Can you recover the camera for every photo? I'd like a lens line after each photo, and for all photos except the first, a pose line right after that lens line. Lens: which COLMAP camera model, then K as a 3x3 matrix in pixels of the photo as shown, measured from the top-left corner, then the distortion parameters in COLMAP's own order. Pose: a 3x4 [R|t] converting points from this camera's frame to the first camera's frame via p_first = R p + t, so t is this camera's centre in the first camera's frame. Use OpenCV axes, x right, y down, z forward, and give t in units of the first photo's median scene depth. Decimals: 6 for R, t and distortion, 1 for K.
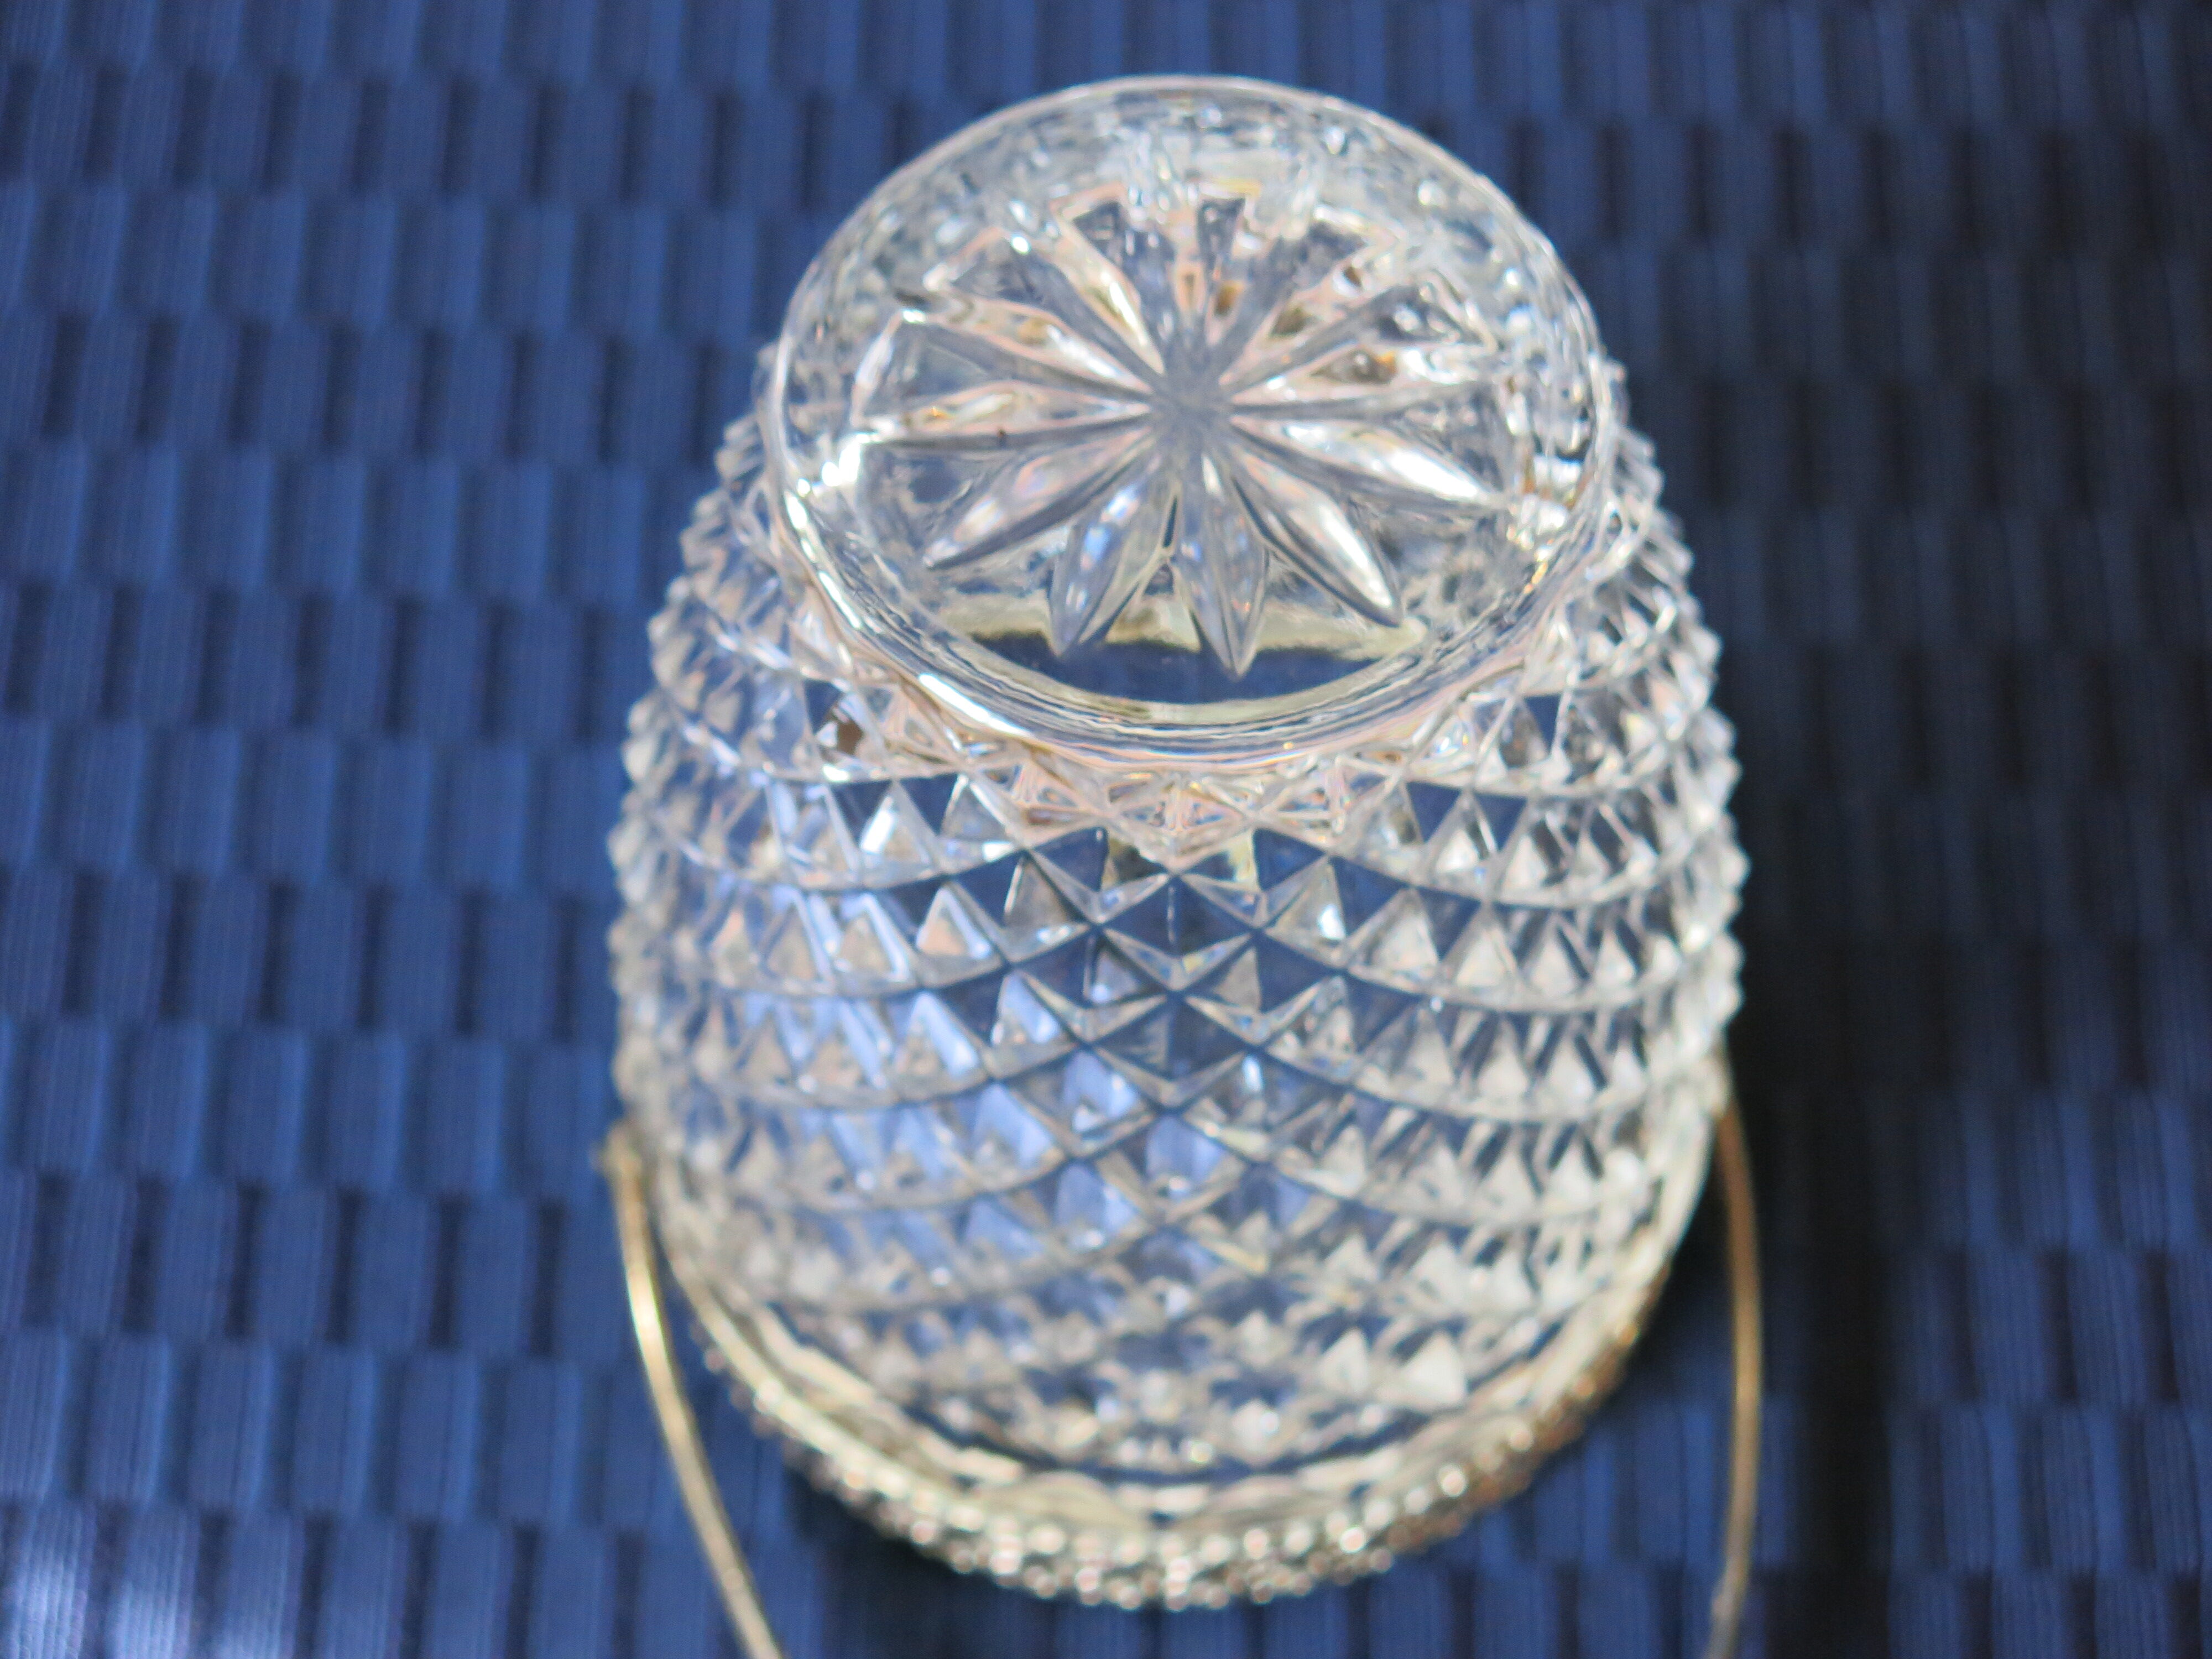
lens RADIAL K [[4713.4, 0, 1106.0], [0, 4713.4, 829.5], [0, 0, 1]] dist [-0.061363, 0.257876]
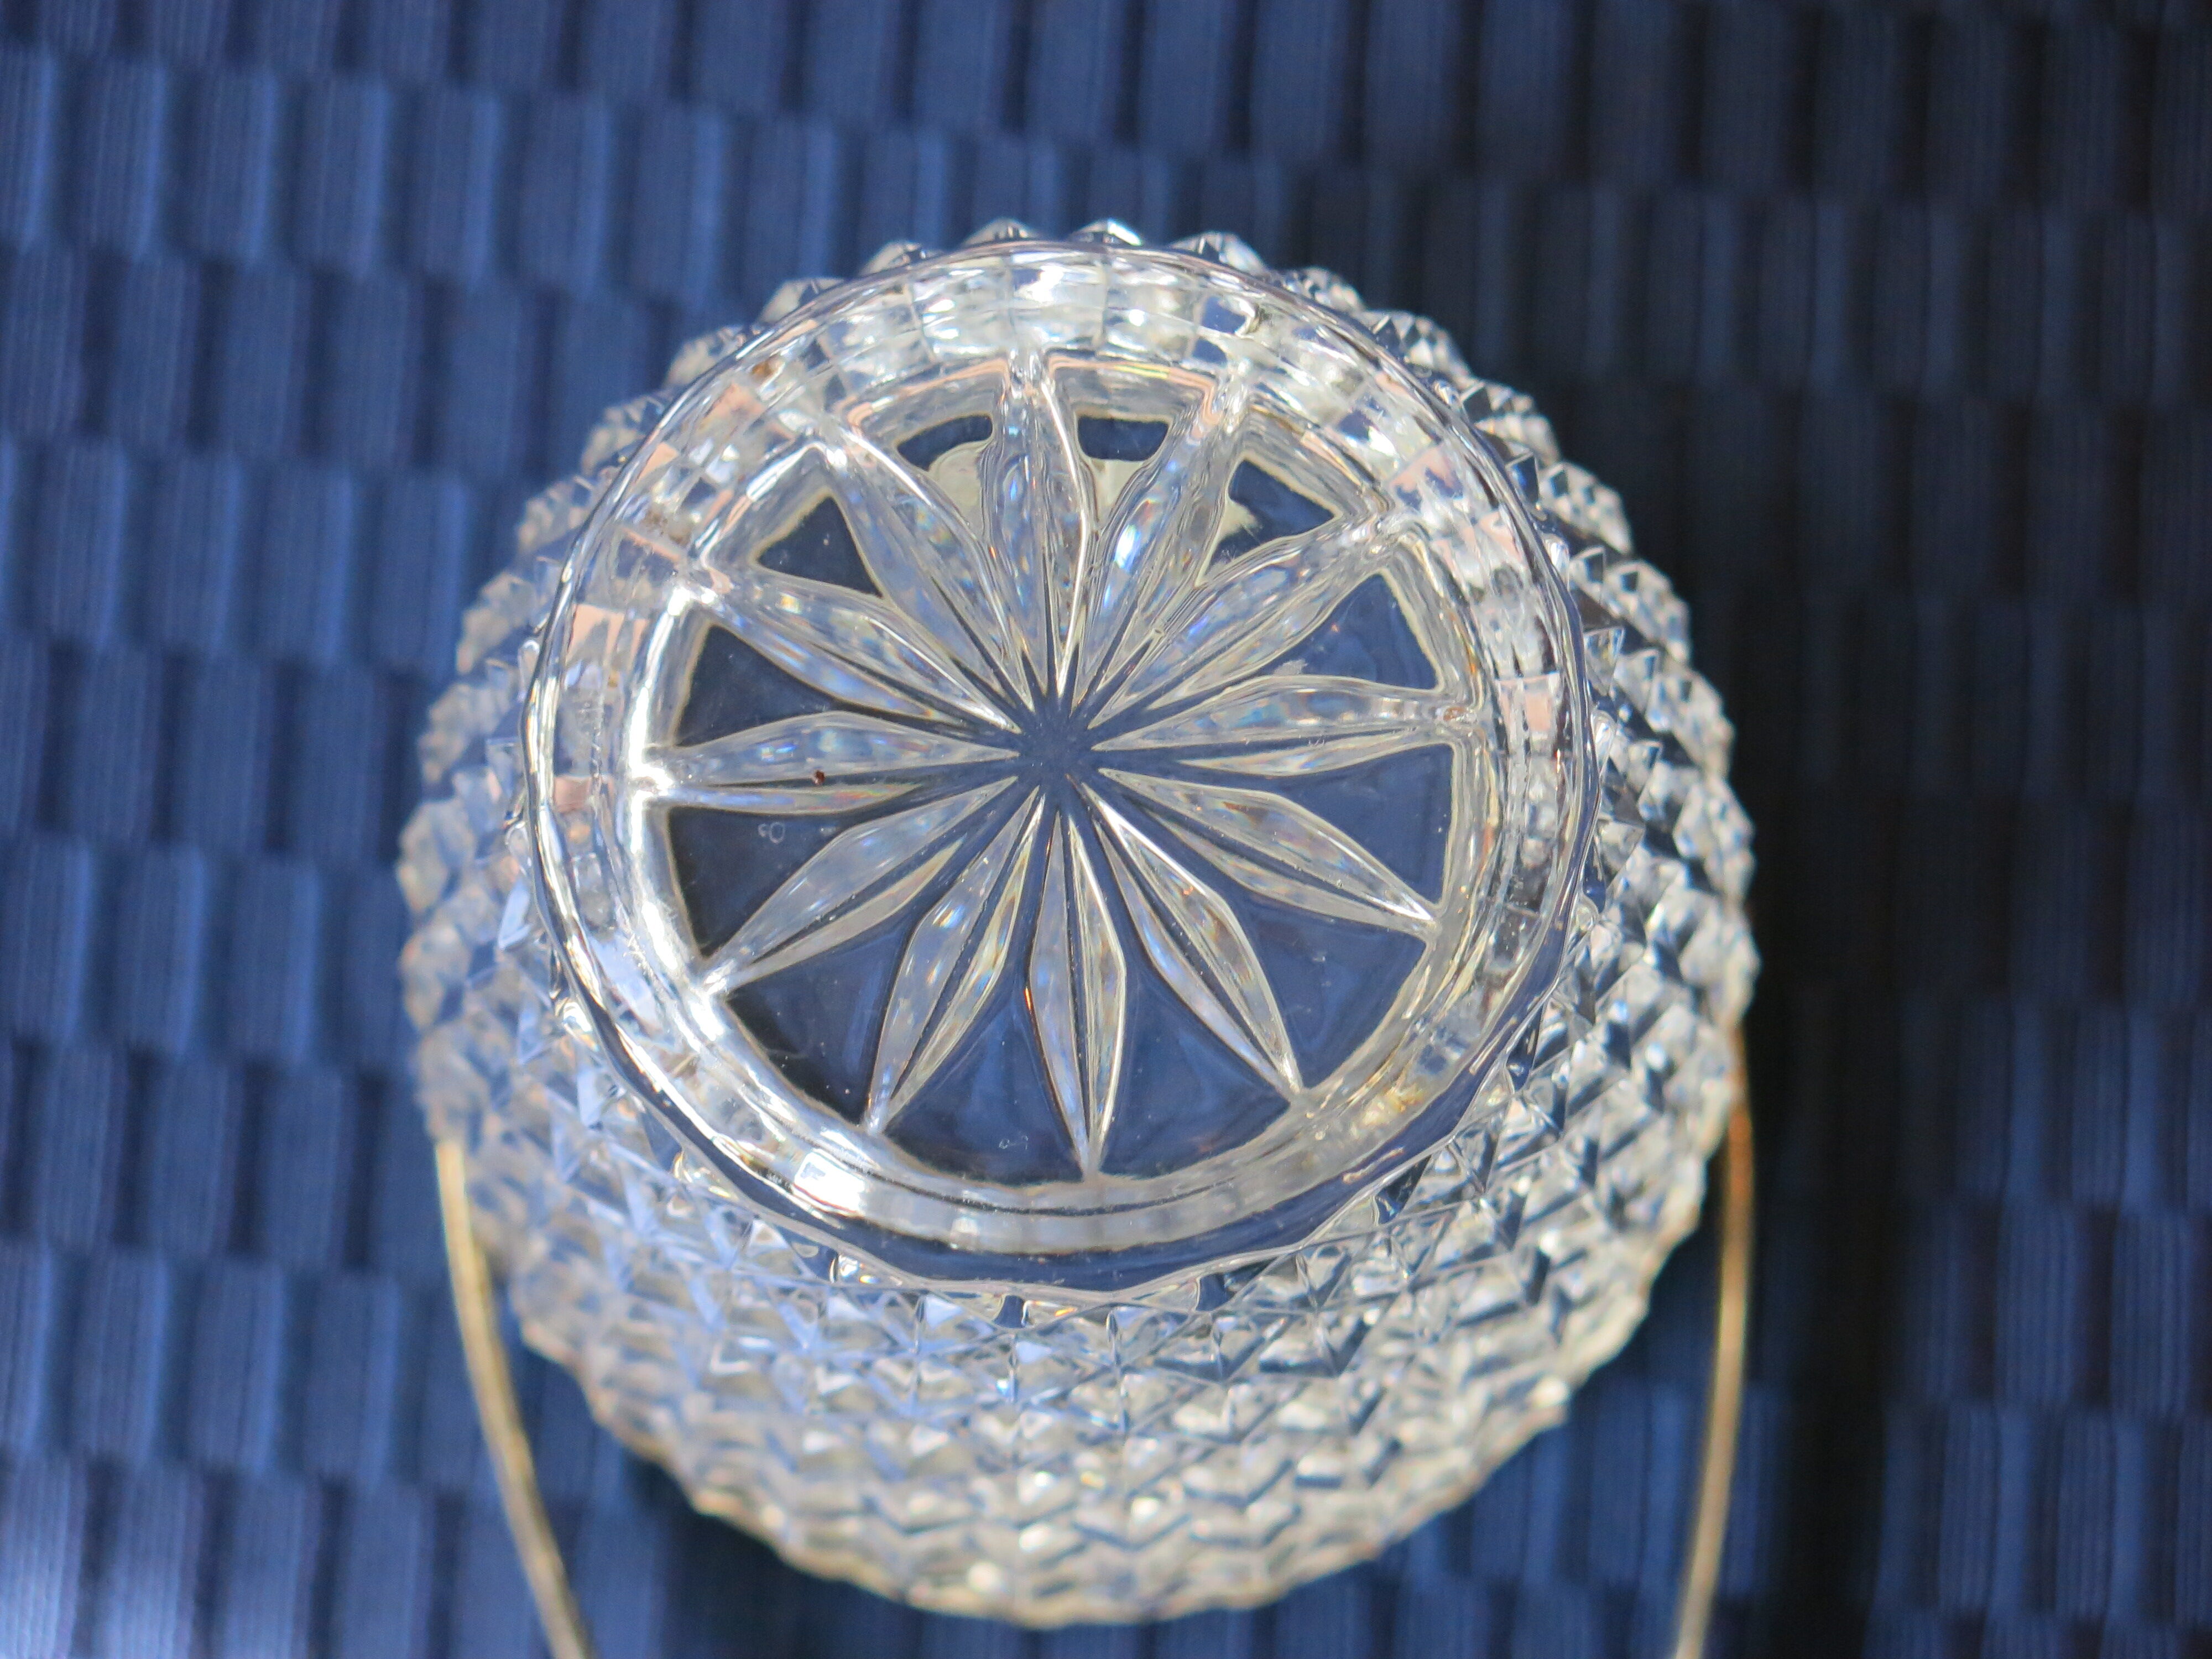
lens RADIAL K [[4713.4, 0, 1106.0], [0, 4713.4, 829.5], [0, 0, 1]] dist [-0.061363, 0.257876]
pose [[0.998601, 0.042933, -0.030859, 0.043617], [-0.030135, 0.941728, 0.335021, -0.265315], [0.043444, -0.333623, 0.941705, 0.207503]]
